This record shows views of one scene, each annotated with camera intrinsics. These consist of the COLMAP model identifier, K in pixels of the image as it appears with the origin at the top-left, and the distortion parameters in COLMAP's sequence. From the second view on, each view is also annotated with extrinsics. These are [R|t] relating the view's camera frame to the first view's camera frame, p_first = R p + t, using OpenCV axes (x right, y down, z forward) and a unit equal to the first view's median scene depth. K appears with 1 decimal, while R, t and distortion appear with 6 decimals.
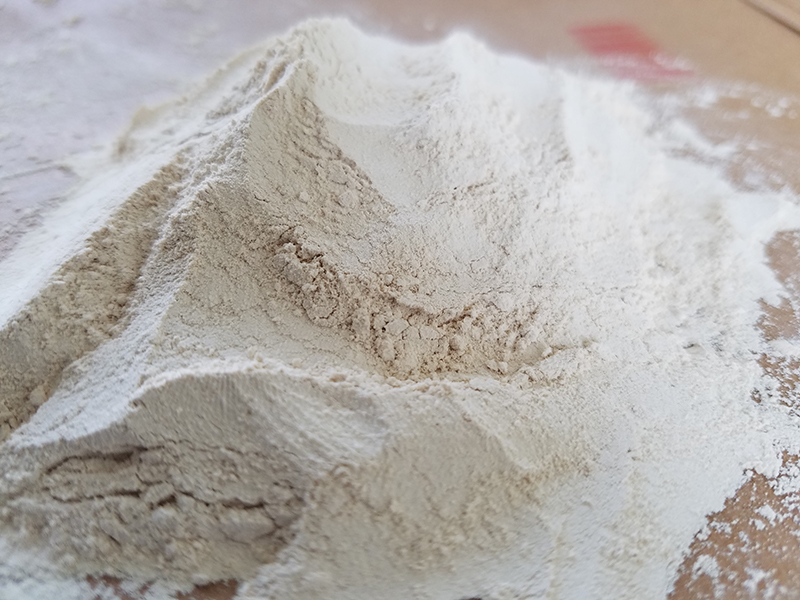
lens RADIAL K [[645.6, 0, 389.7], [0, 645.6, 298.8], [0, 0, 1]] dist [0.009785, -0.106266]
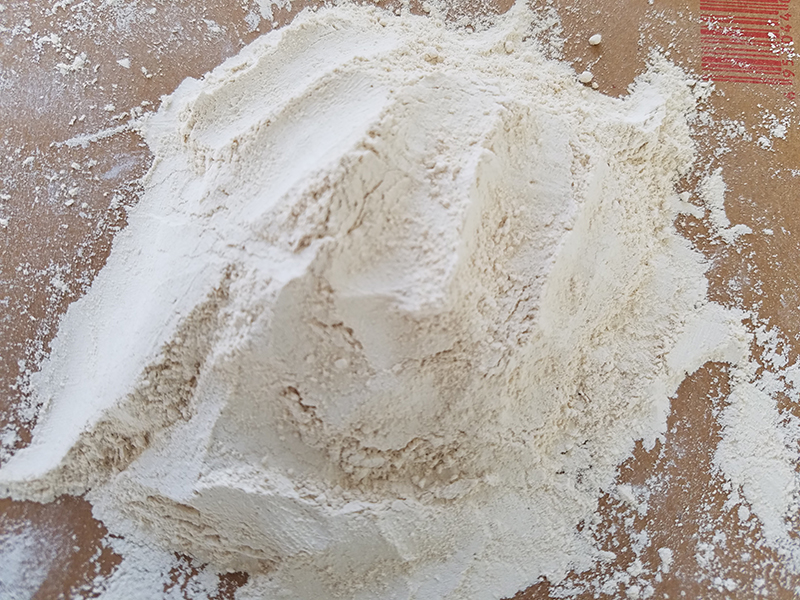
lens RADIAL K [[640.5, 0, 400.7], [0, 640.5, 263.9], [0, 0, 1]] dist [-0.000432, -0.064380]
pose [[0.973102, 0.223674, -0.055156, 0.095280], [-0.144267, 0.778320, 0.611069, -1.287572], [0.179609, -0.586675, 0.789654, 0.073889]]
